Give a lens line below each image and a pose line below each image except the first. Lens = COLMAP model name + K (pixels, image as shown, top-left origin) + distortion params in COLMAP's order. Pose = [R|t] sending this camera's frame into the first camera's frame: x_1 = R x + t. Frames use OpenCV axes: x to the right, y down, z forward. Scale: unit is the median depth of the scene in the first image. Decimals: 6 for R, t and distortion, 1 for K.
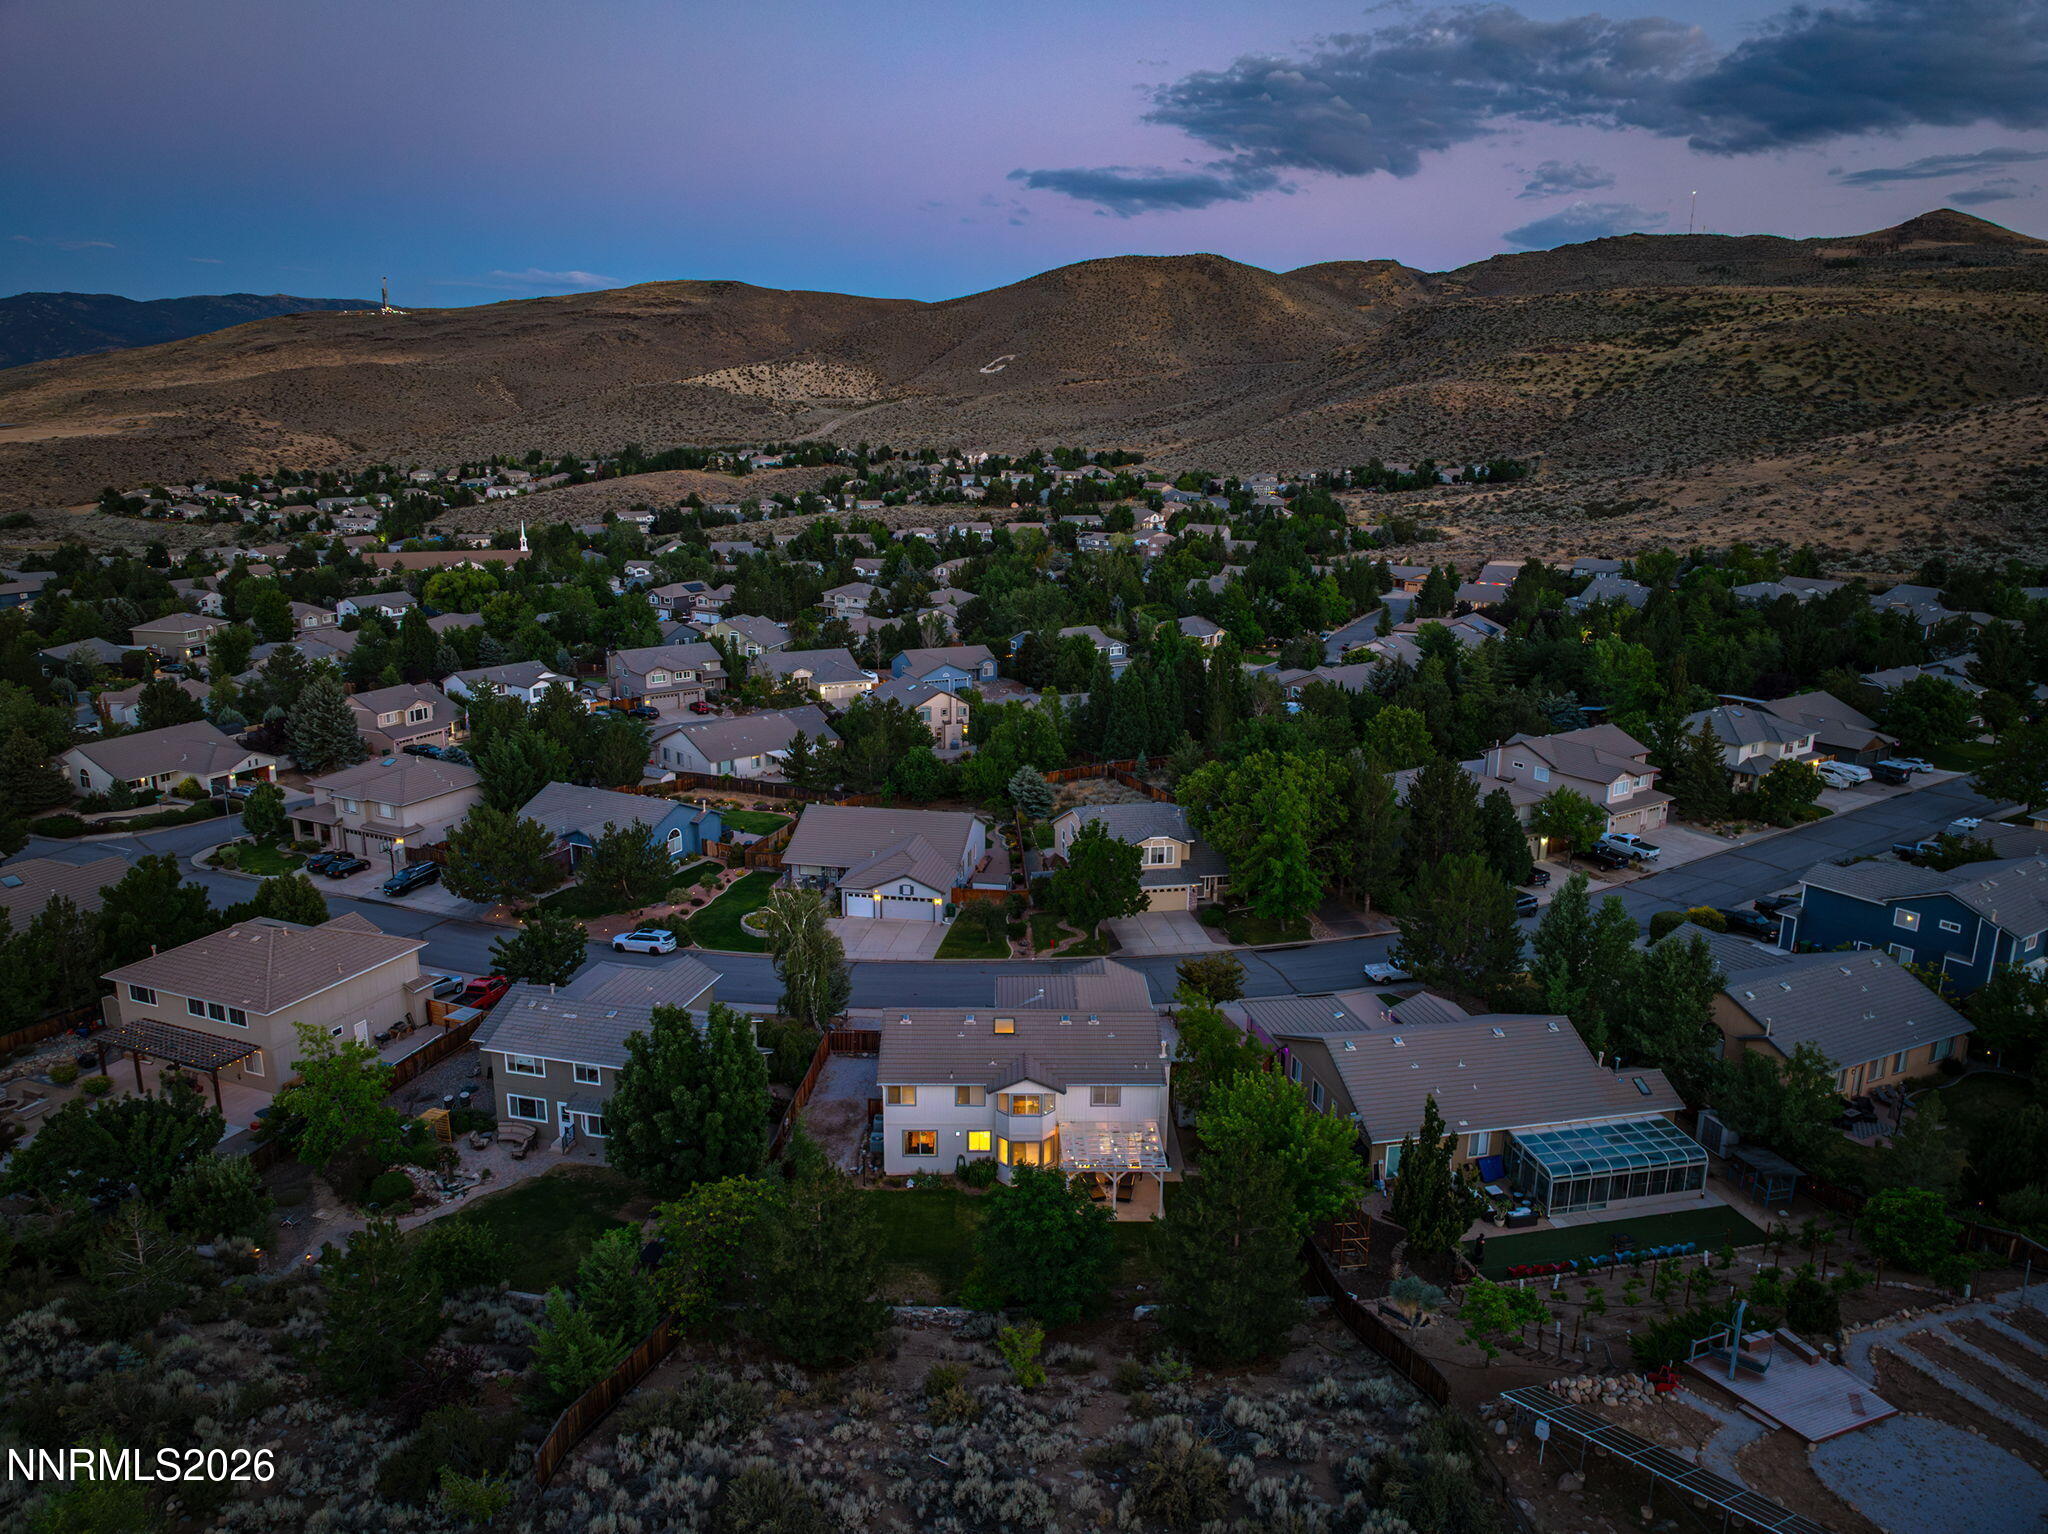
lens RADIAL K [[1434.0, 0, 1036.0], [0, 1434.0, 775.4], [0, 0, 1]] dist [-0.033213, 0.016486]
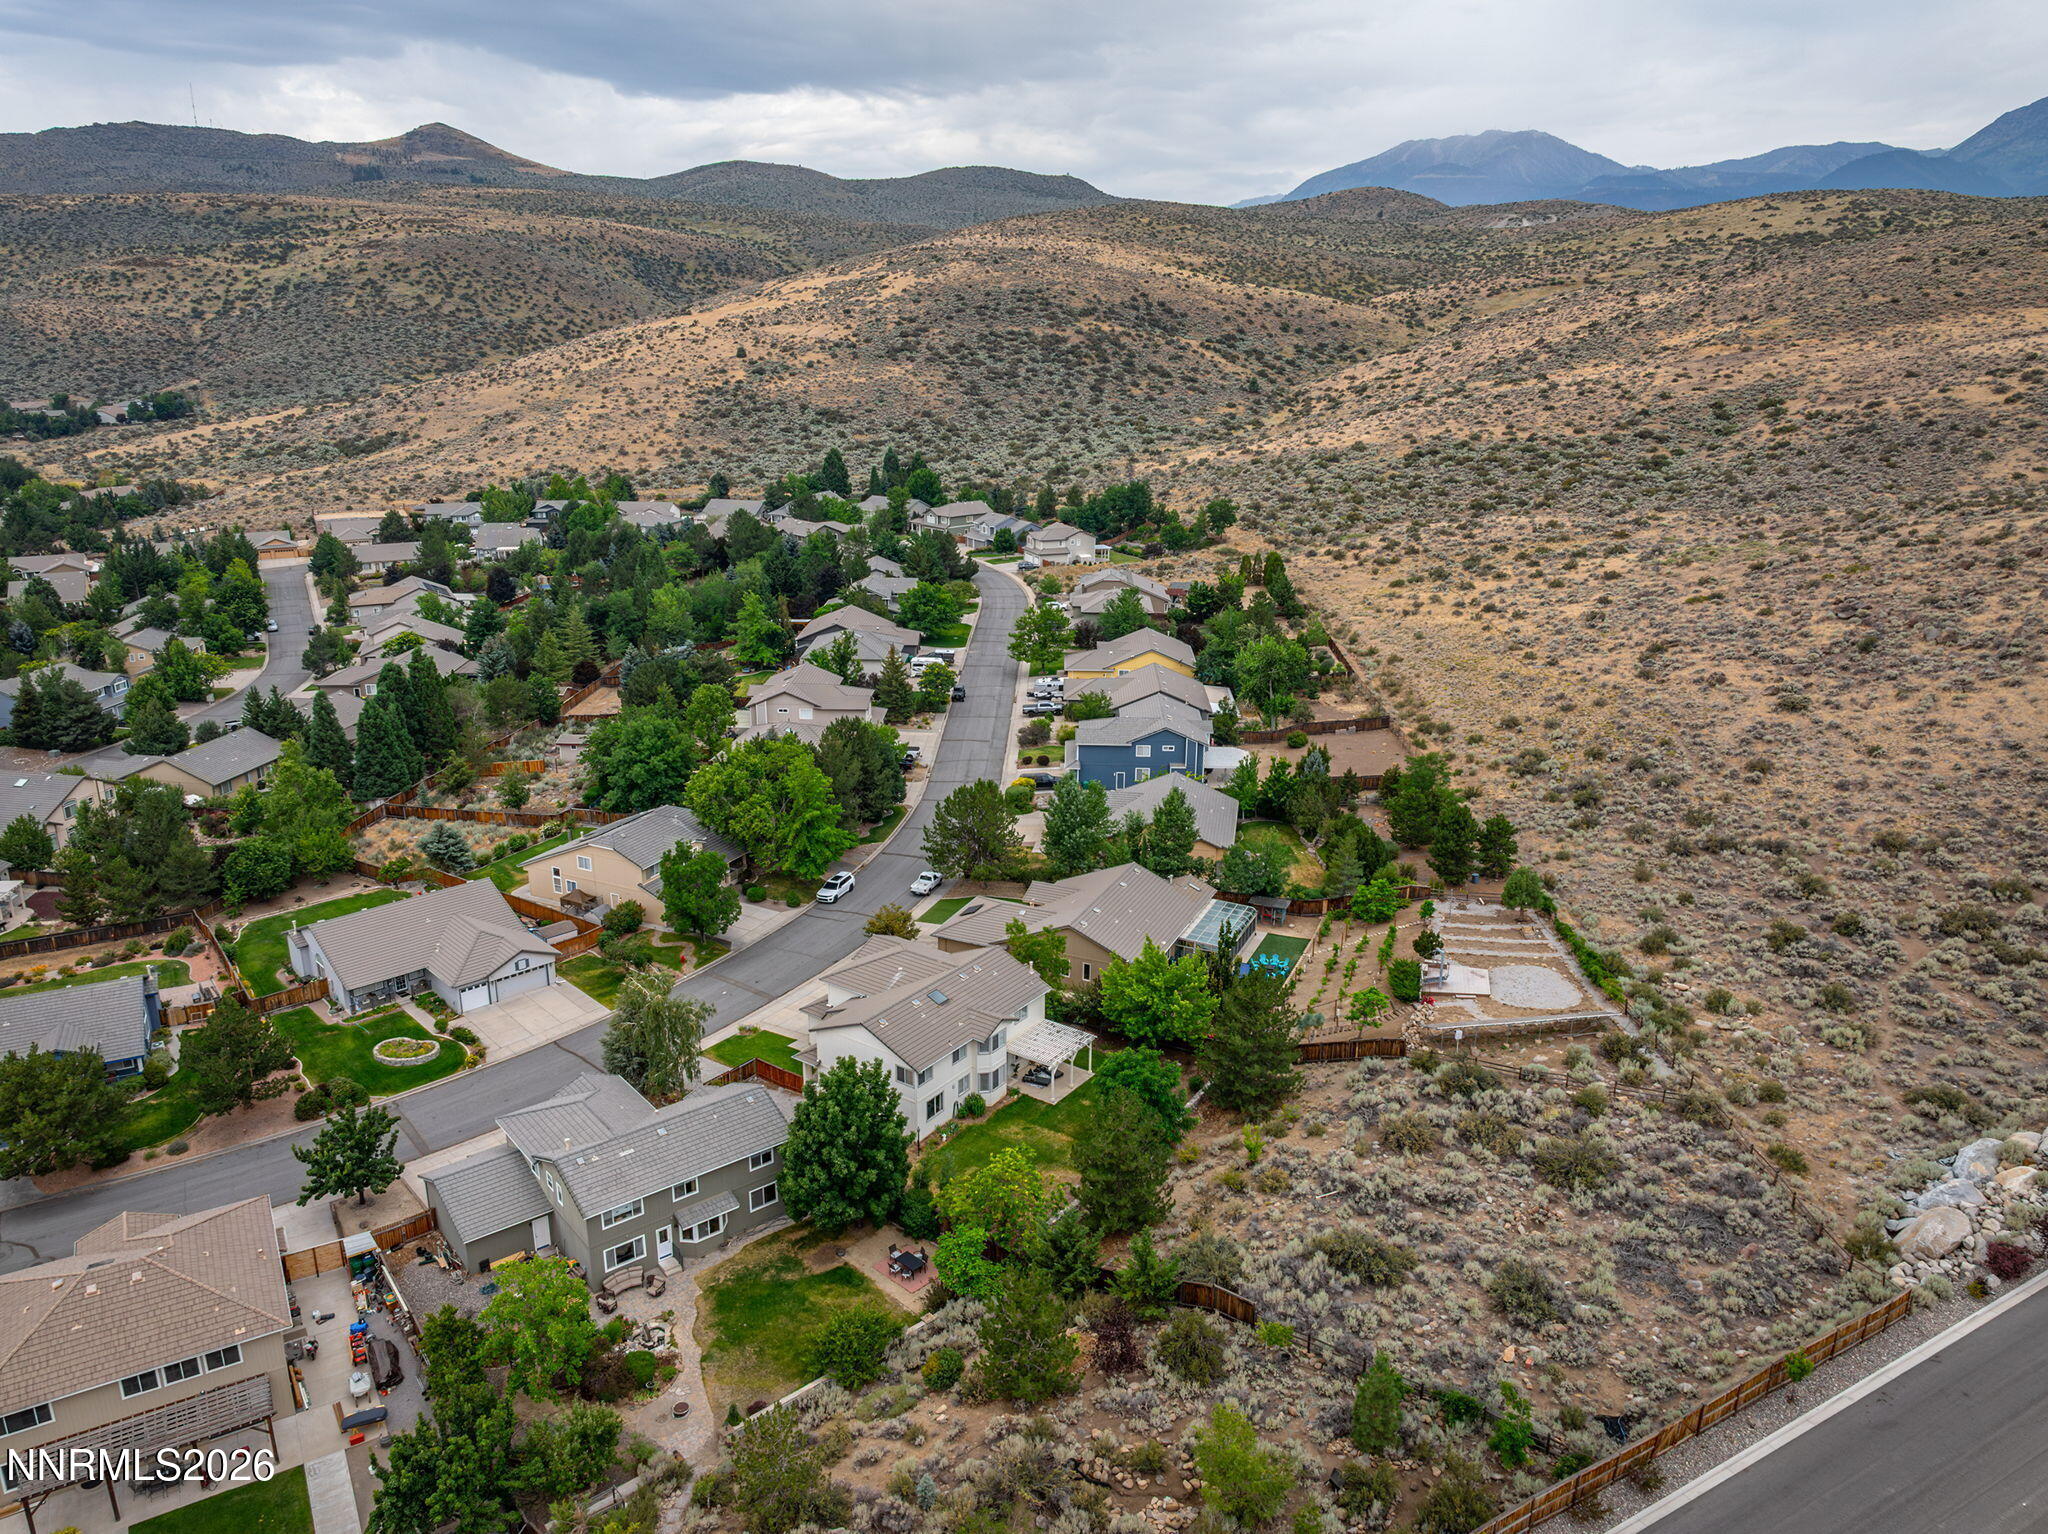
lens RADIAL K [[1434.0, 0, 1036.3], [0, 1434.0, 769.4], [0, 0, 1]] dist [-0.033213, 0.016486]
pose [[0.592457, -0.248239, 0.766402, -0.192656], [0.198595, 0.966985, 0.159687, -0.044287], [-0.780740, 0.057596, 0.622196, 0.028541]]
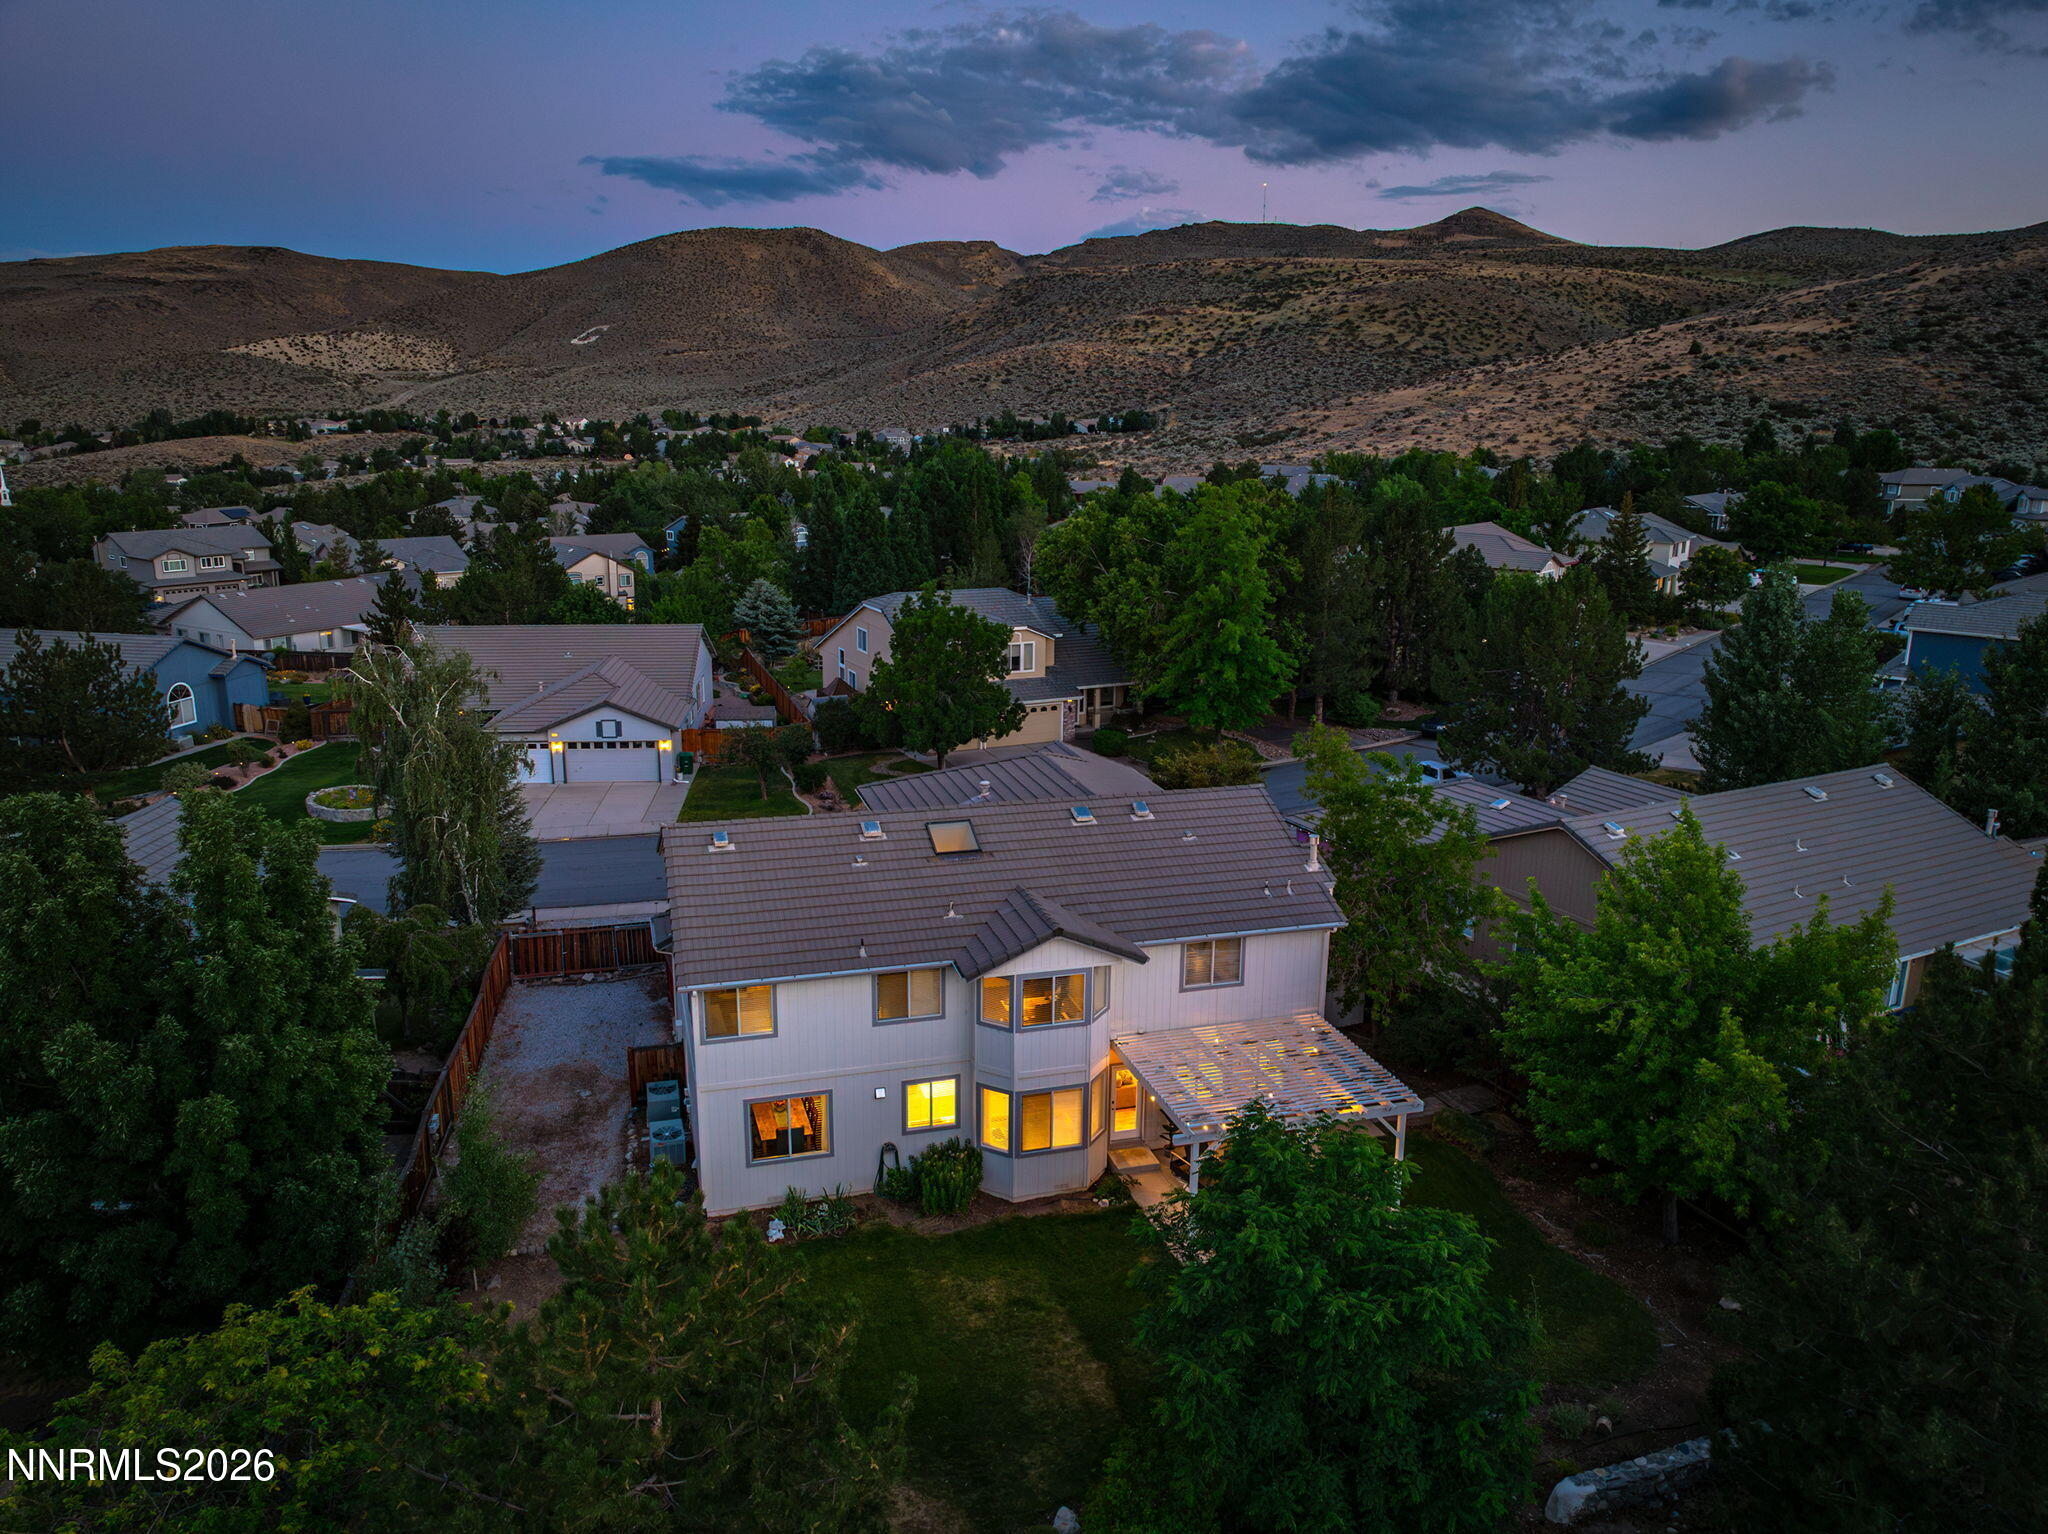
lens RADIAL K [[1434.0, 0, 1026.8], [0, 1434.0, 772.0], [0, 0, 1]] dist [-0.033213, 0.016486]
pose [[0.965231, -0.066607, 0.252770, -0.023566], [0.066916, 0.997731, 0.007383, 0.033163], [-0.252688, 0.009788, 0.967498, 0.123783]]
